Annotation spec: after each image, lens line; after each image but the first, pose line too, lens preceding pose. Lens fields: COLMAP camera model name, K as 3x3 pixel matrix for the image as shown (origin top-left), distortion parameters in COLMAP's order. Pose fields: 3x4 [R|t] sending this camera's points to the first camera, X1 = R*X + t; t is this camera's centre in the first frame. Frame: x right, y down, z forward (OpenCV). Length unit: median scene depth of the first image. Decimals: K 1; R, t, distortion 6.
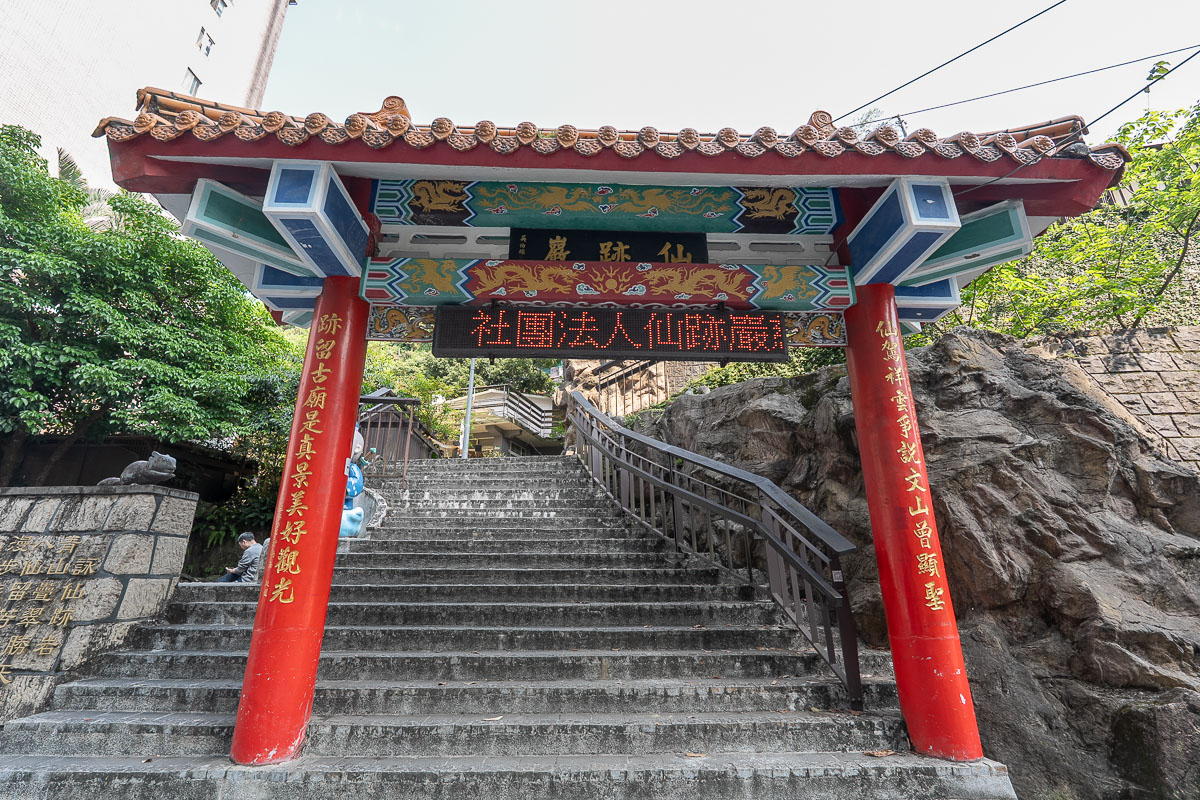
lens RADIAL K [[530.1, 0, 596.1], [0, 530.1, 397.0], [0, 0, 1]] dist [0.000659, 0.000073]
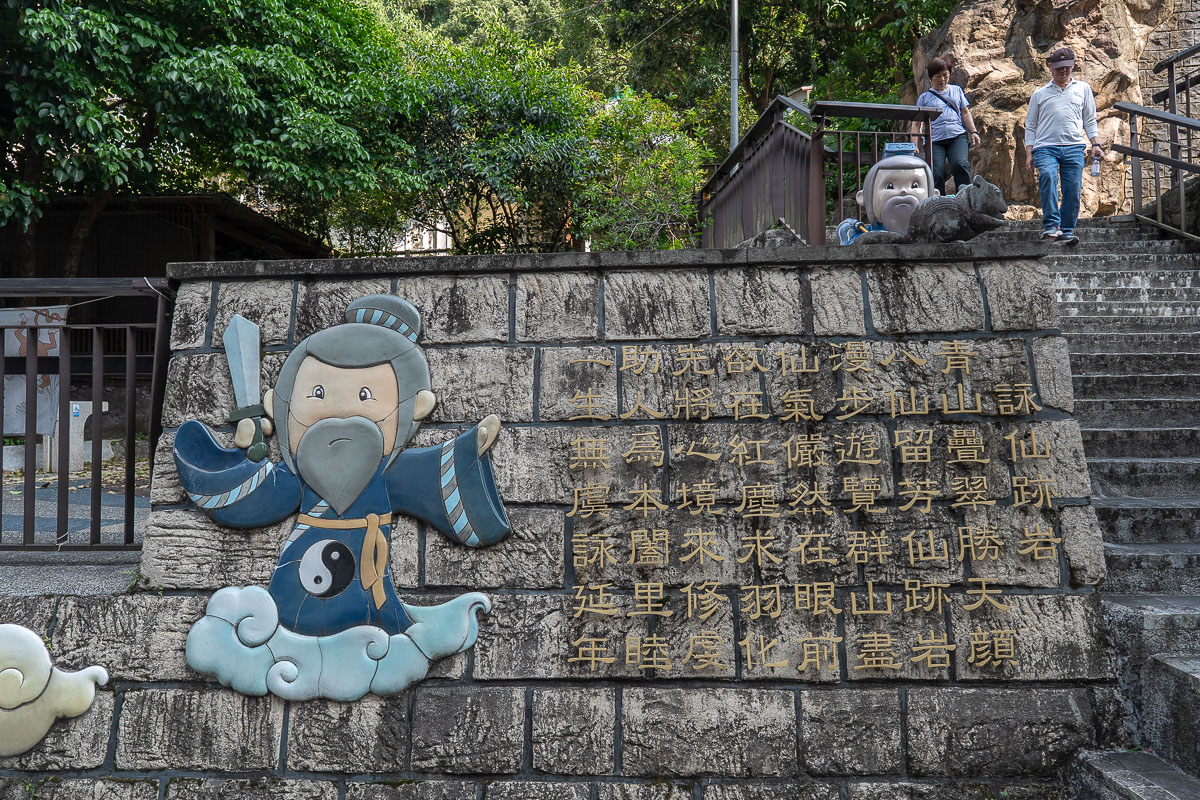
lens RADIAL K [[763.3, 0, 599.2], [0, 763.3, 400.2], [0, 0, 1]] dist [0.001111, -0.001657]
pose [[0.999482, -0.008914, 0.030918, -0.832293], [-0.000904, 0.952699, 0.303913, 0.059638], [-0.032164, -0.303784, 0.952198, 0.190446]]
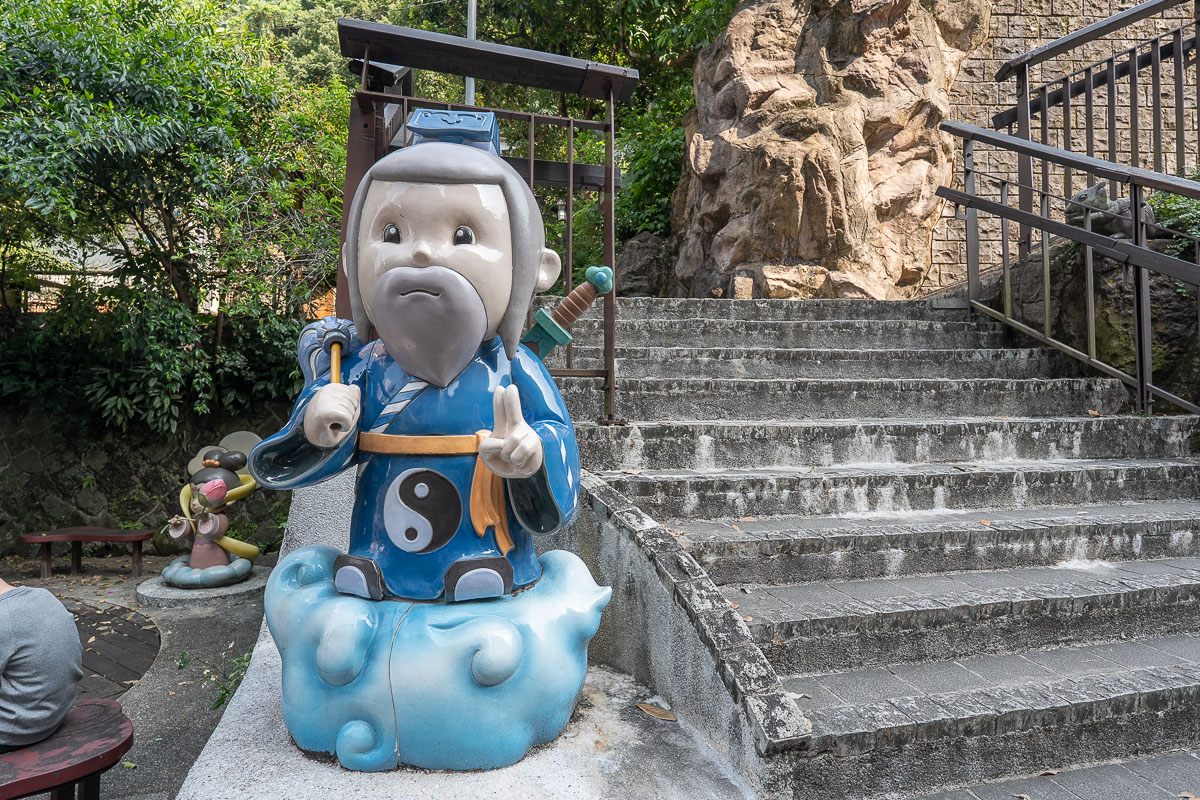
lens RADIAL K [[650.9, 0, 602.4], [0, 650.9, 399.9], [0, 0, 1]] dist [-0.003108, 0.000368]
pose [[0.977639, 0.005901, 0.210208, -0.481784], [-0.069830, 0.951995, 0.298043, 0.071734], [-0.198358, -0.306058, 0.931119, 0.768793]]
